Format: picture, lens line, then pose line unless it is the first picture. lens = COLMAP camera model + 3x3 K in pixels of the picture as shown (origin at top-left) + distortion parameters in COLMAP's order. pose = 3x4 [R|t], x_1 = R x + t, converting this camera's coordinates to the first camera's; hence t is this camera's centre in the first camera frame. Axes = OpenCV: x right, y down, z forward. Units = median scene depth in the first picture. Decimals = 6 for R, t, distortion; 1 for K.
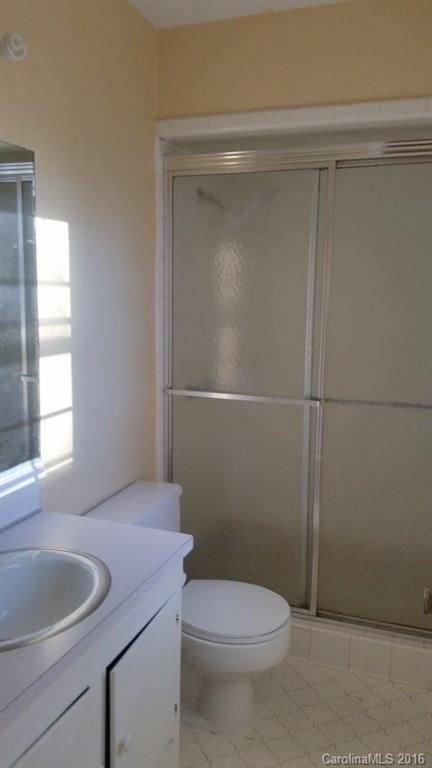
lens RADIAL K [[662.6, 0, 216.0], [0, 662.6, 384.0], [0, 0, 1]] dist [0.270158, -0.534506]
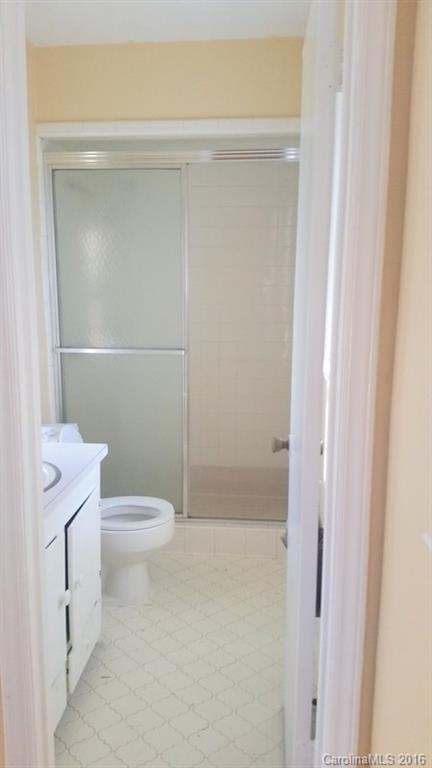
lens RADIAL K [[662.6, 0, 216.0], [0, 662.6, 384.0], [0, 0, 1]] dist [0.270158, -0.534506]
pose [[0.959979, -0.055655, 0.274486, -0.138688], [0.057051, 0.998367, 0.002899, 0.088281], [-0.274199, 0.012877, 0.961587, -0.243280]]
